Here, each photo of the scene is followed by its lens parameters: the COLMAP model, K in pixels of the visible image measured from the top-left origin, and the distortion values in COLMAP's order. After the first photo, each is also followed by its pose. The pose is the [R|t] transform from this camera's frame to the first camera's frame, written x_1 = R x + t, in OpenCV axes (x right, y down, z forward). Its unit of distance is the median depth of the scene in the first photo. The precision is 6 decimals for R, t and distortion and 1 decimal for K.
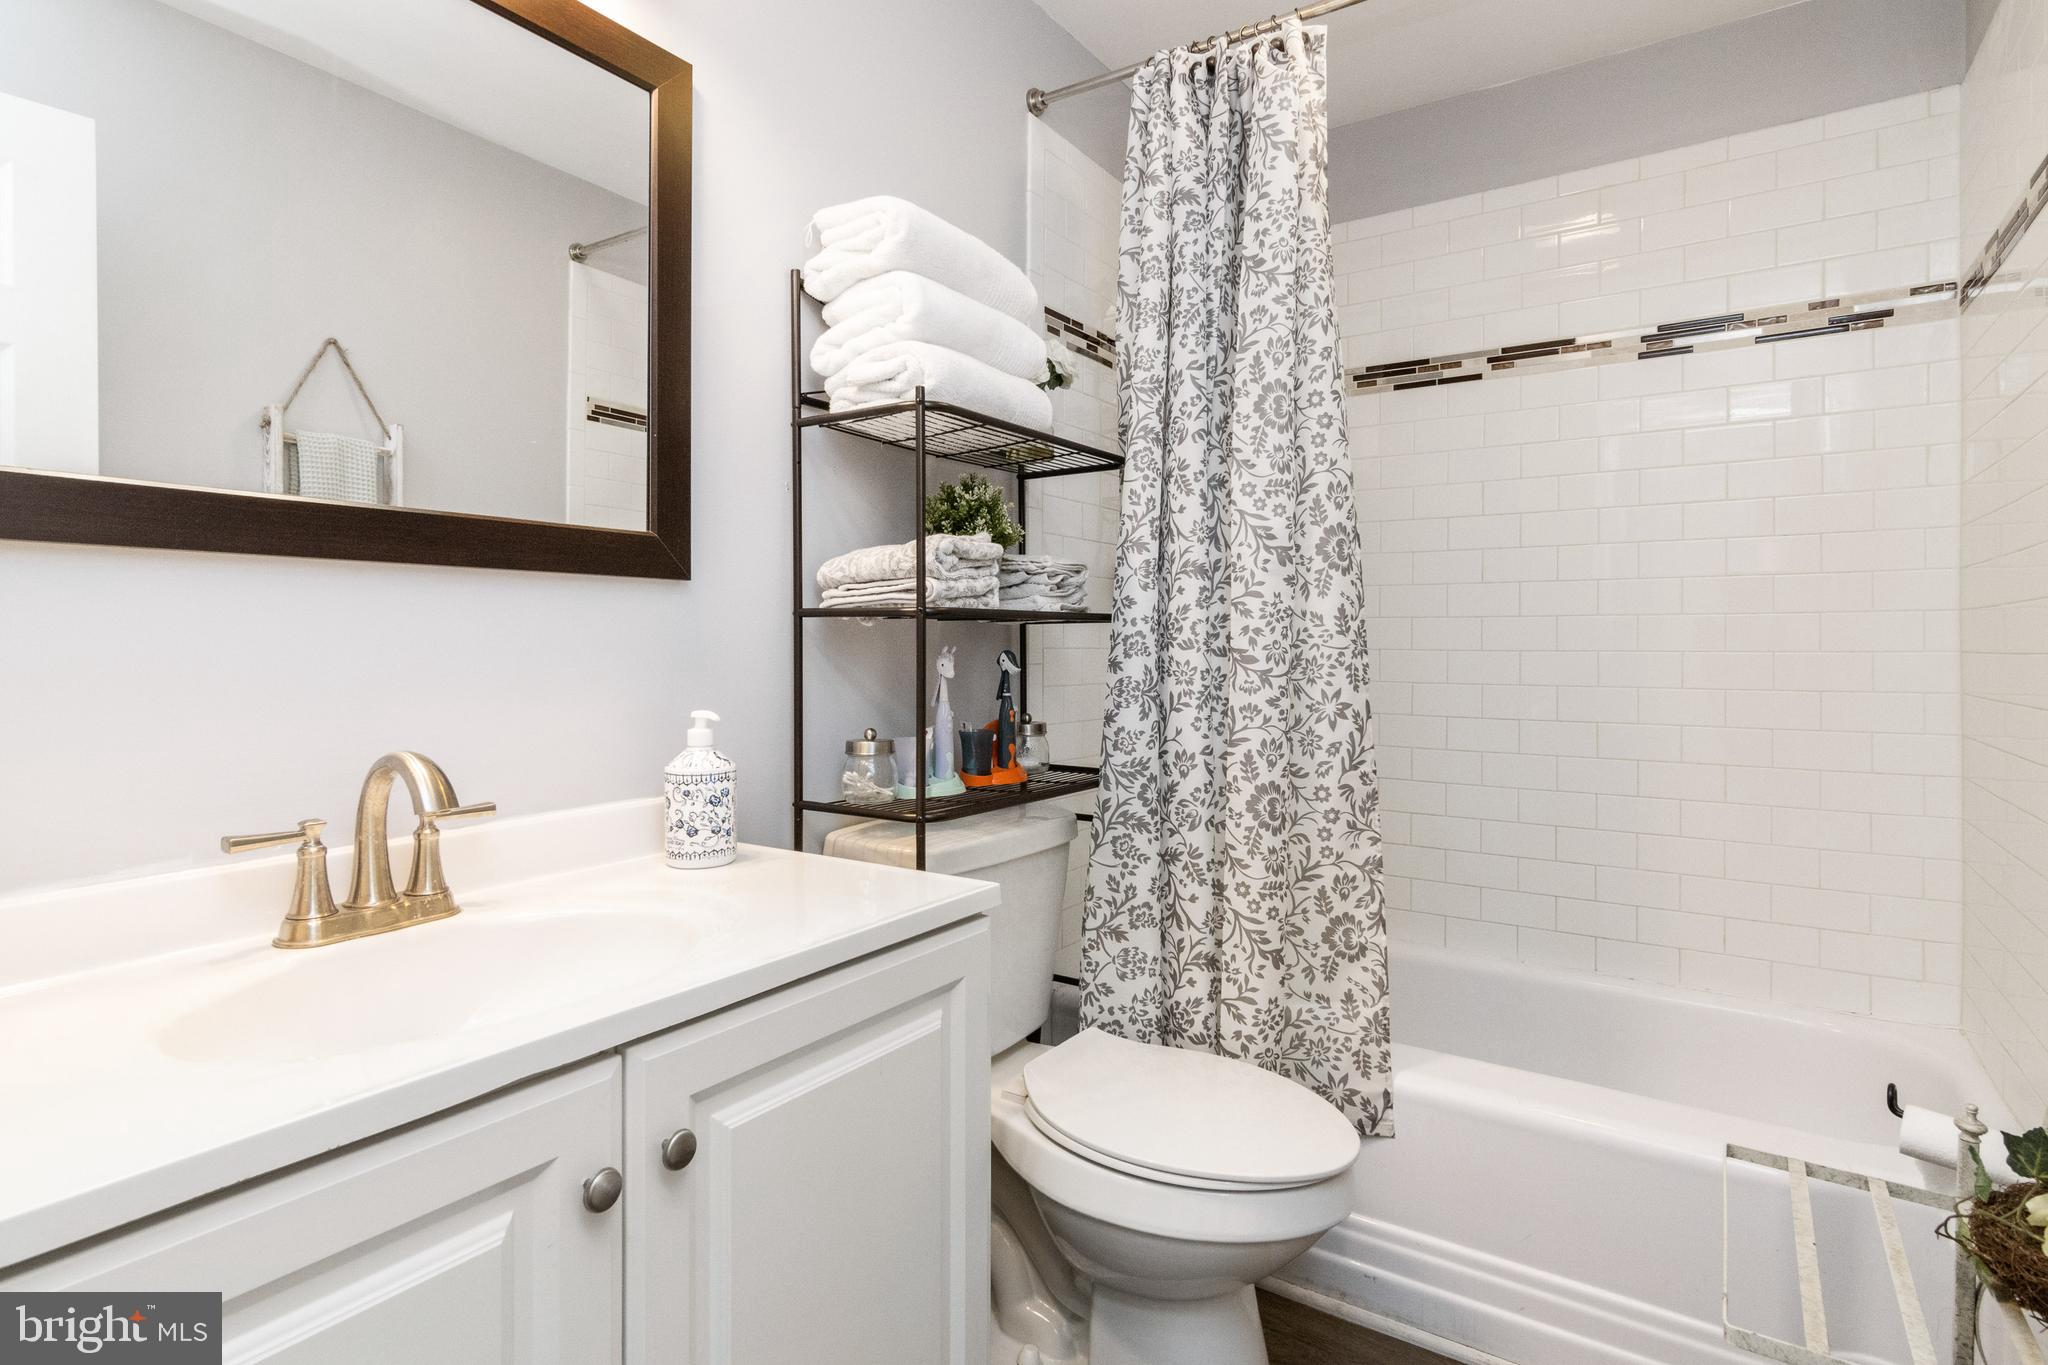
lens RADIAL K [[1049.9, 0, 1019.3], [0, 1049.9, 667.8], [0, 0, 1]] dist [-0.000578, 0.002904]
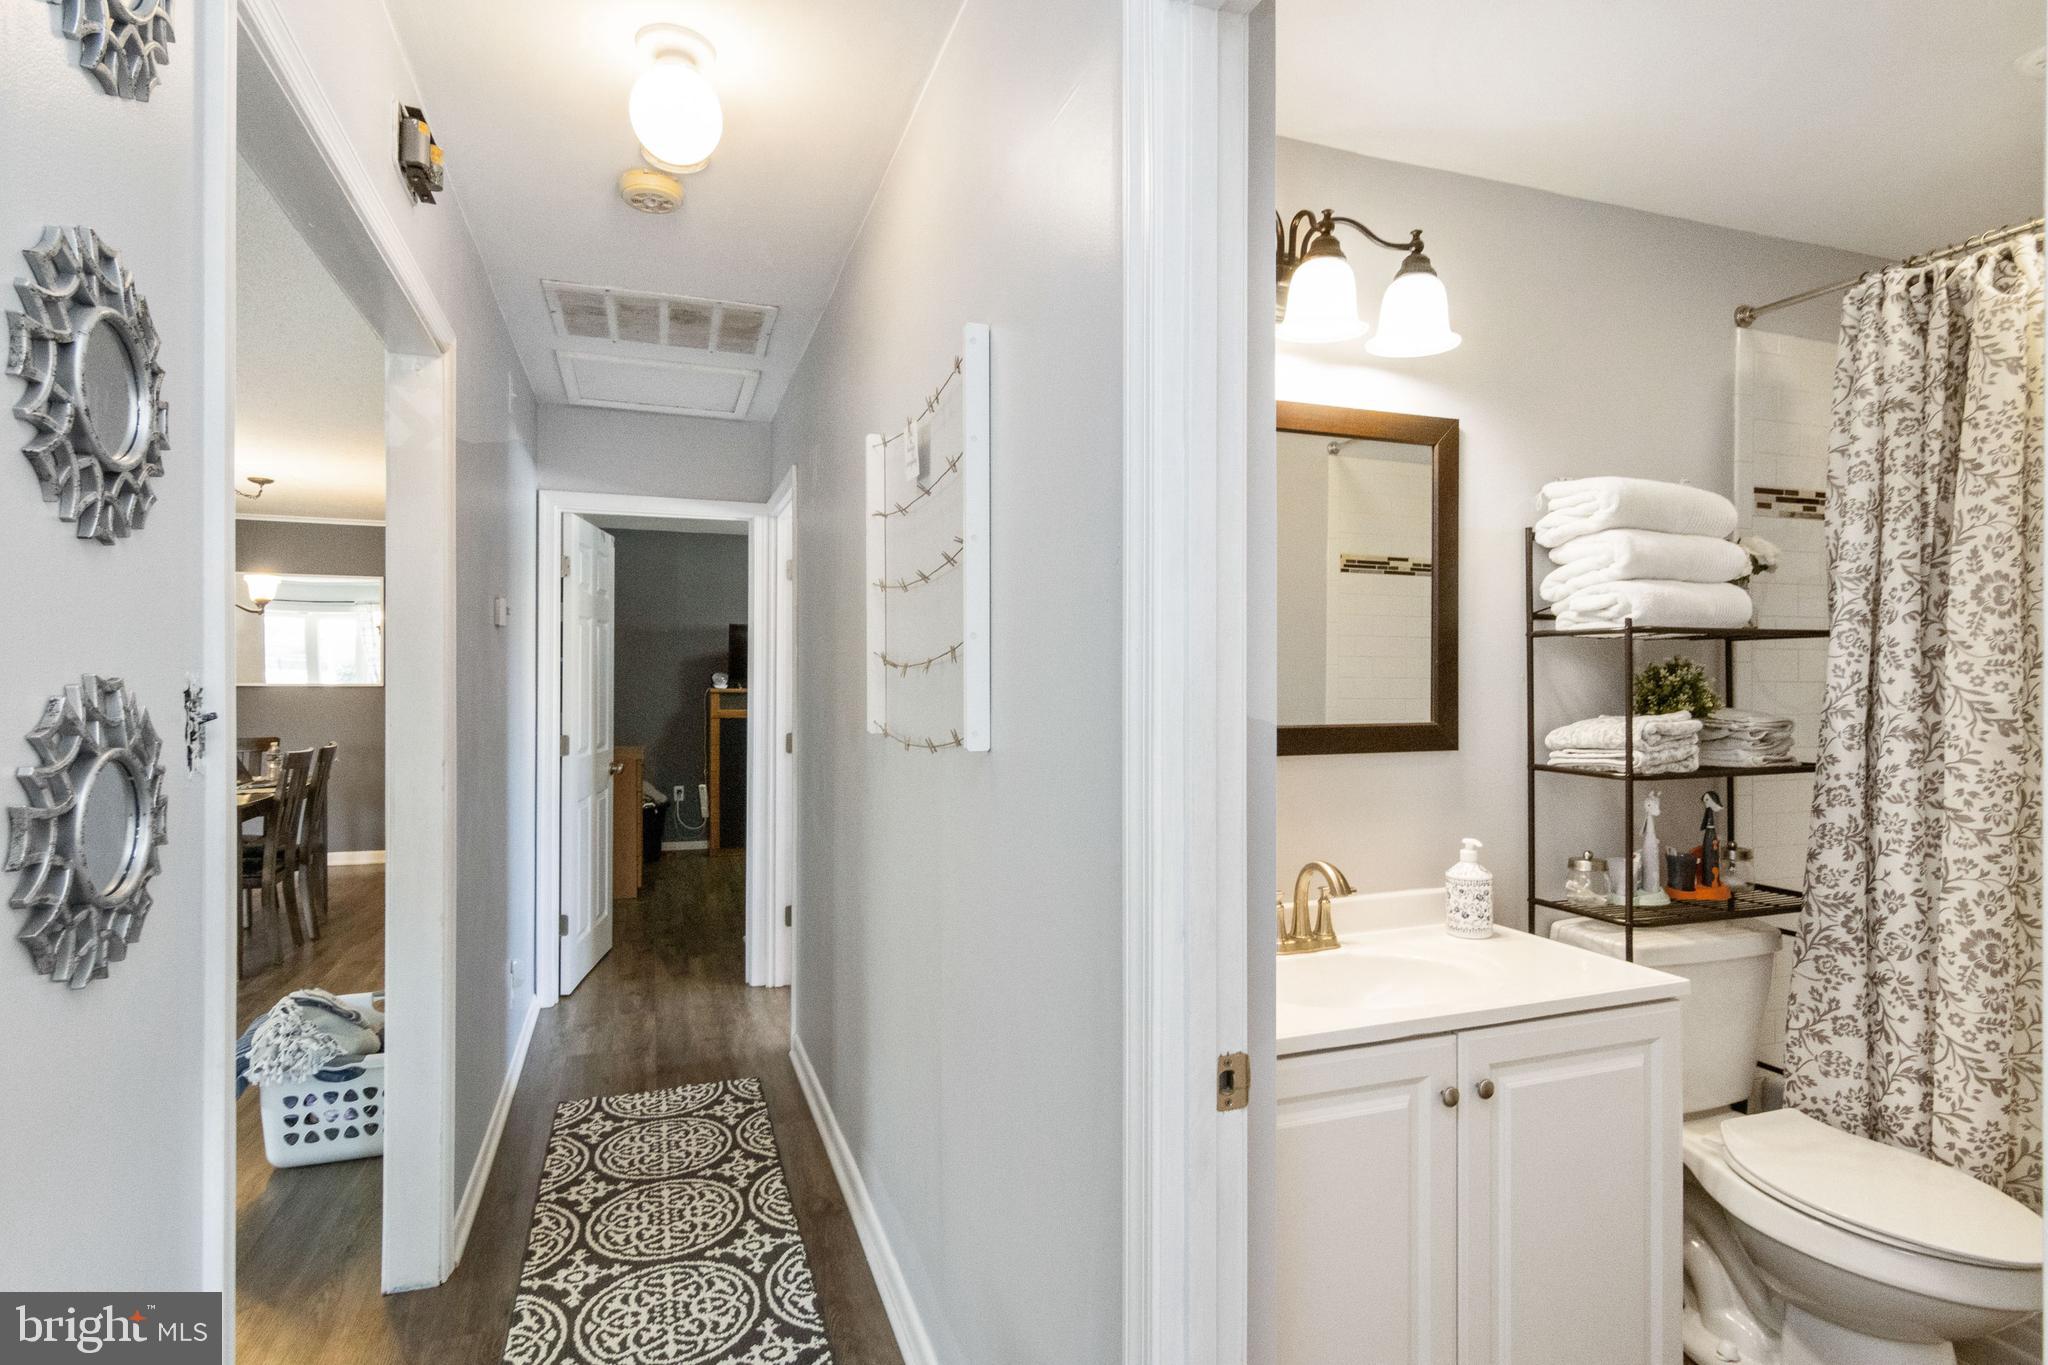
lens RADIAL K [[1029.1, 0, 1014.3], [0, 1029.1, 681.6], [0, 0, 1]] dist [-0.003100, 0.005432]
pose [[0.802732, -0.003913, -0.596327, 0.057222], [-0.010644, 0.999725, -0.020889, -0.120247], [0.596245, 0.023116, 0.802469, -0.511746]]
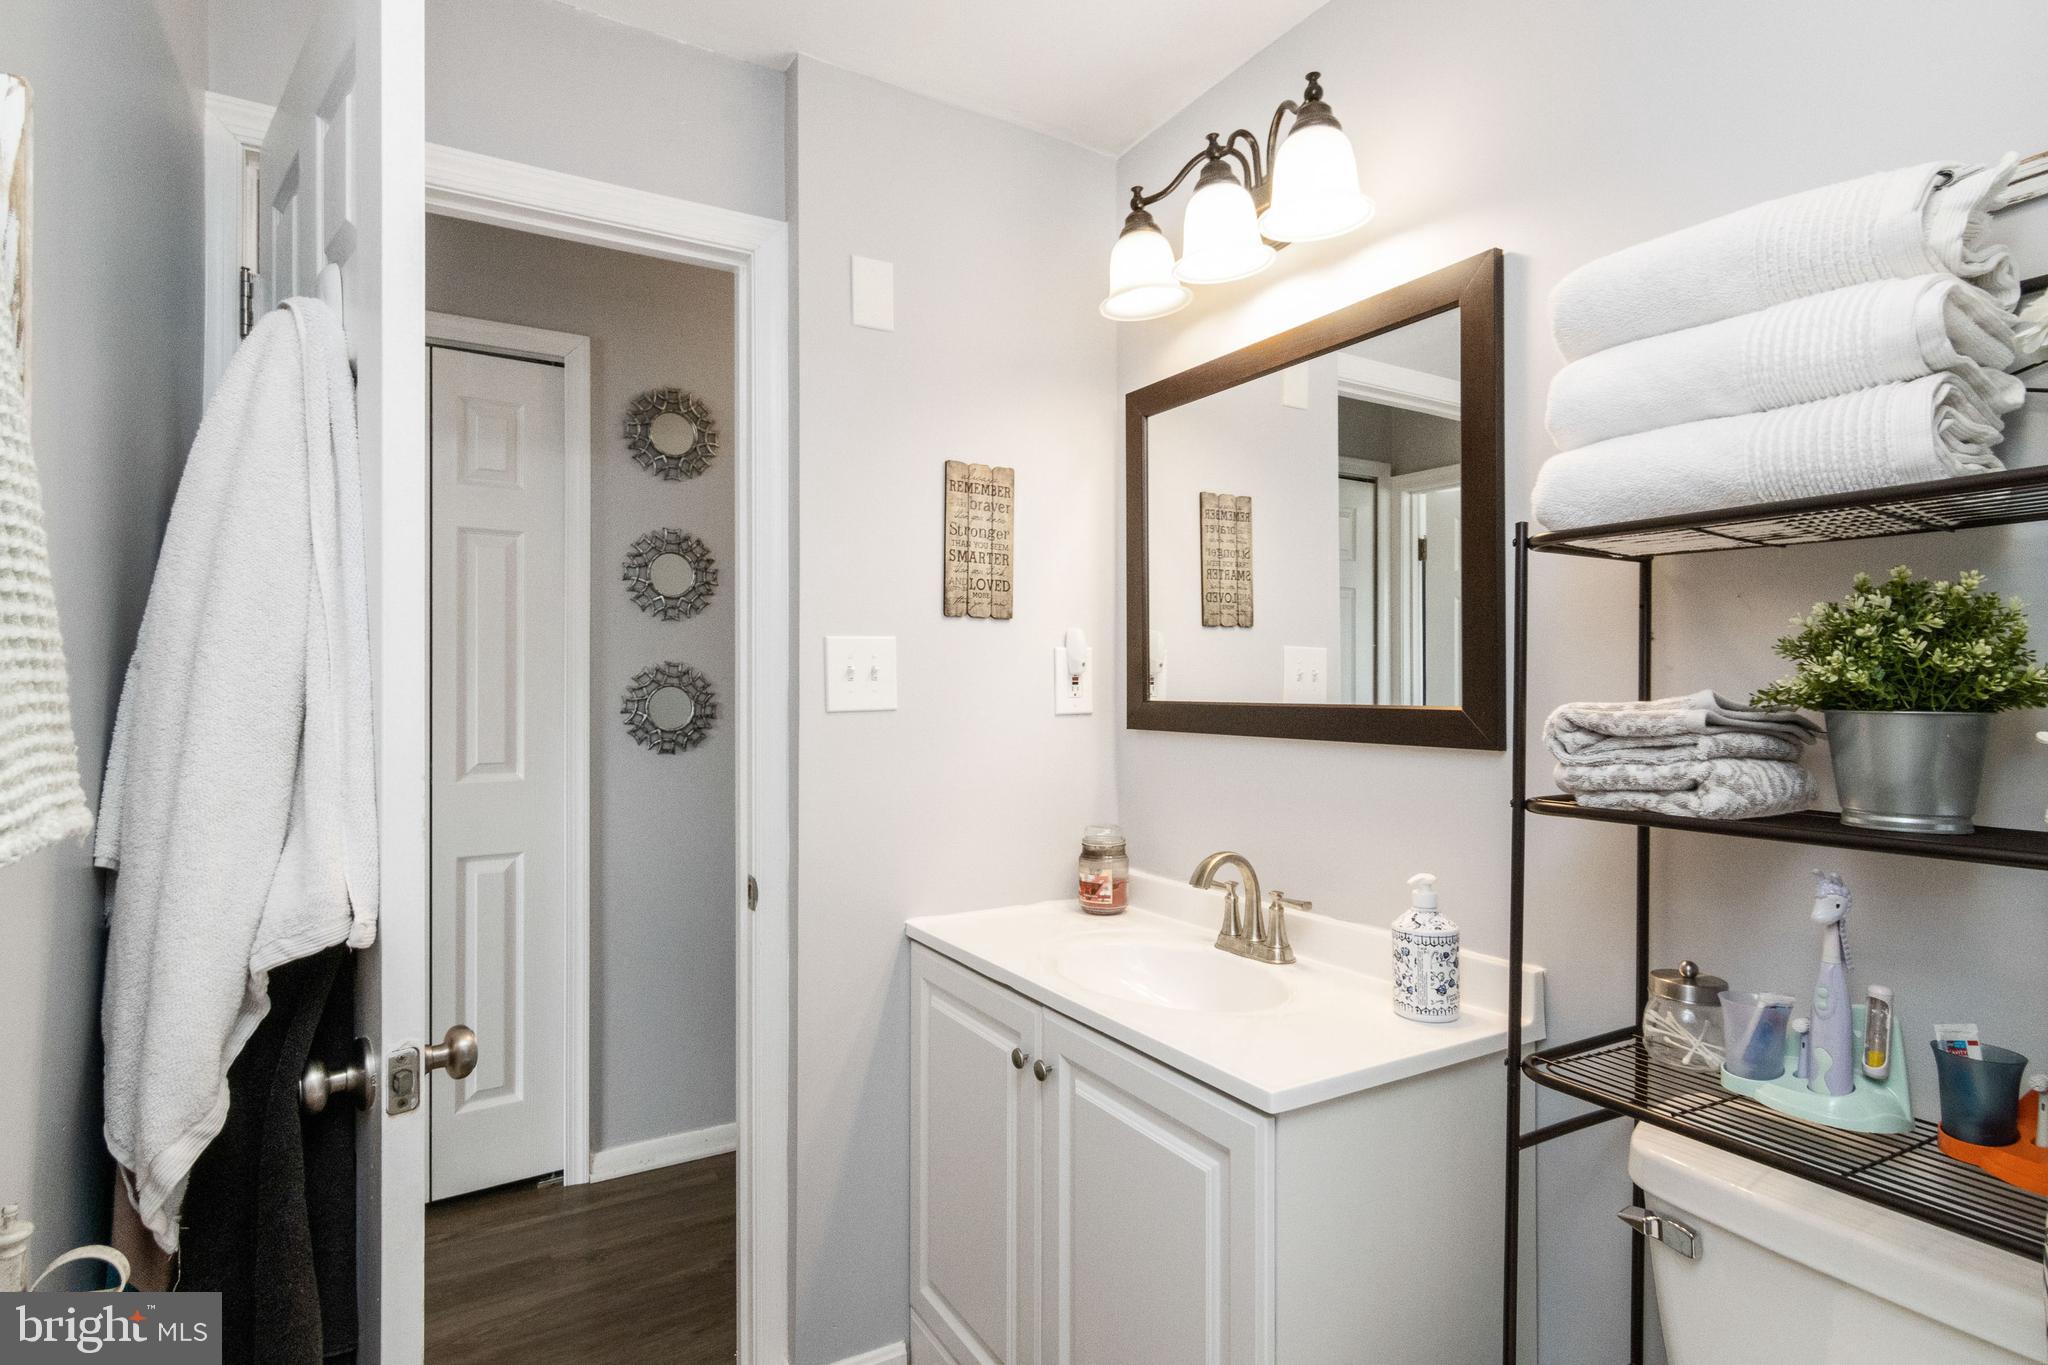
lens RADIAL K [[1049.6, 0, 1027.4], [0, 1049.6, 670.6], [0, 0, 1]] dist [0.000345, 0.001990]
pose [[-0.433605, -0.018211, -0.900919, 0.660159], [-0.018943, 0.999759, -0.011092, -0.115867], [0.900904, 0.012257, -0.433845, 0.828608]]
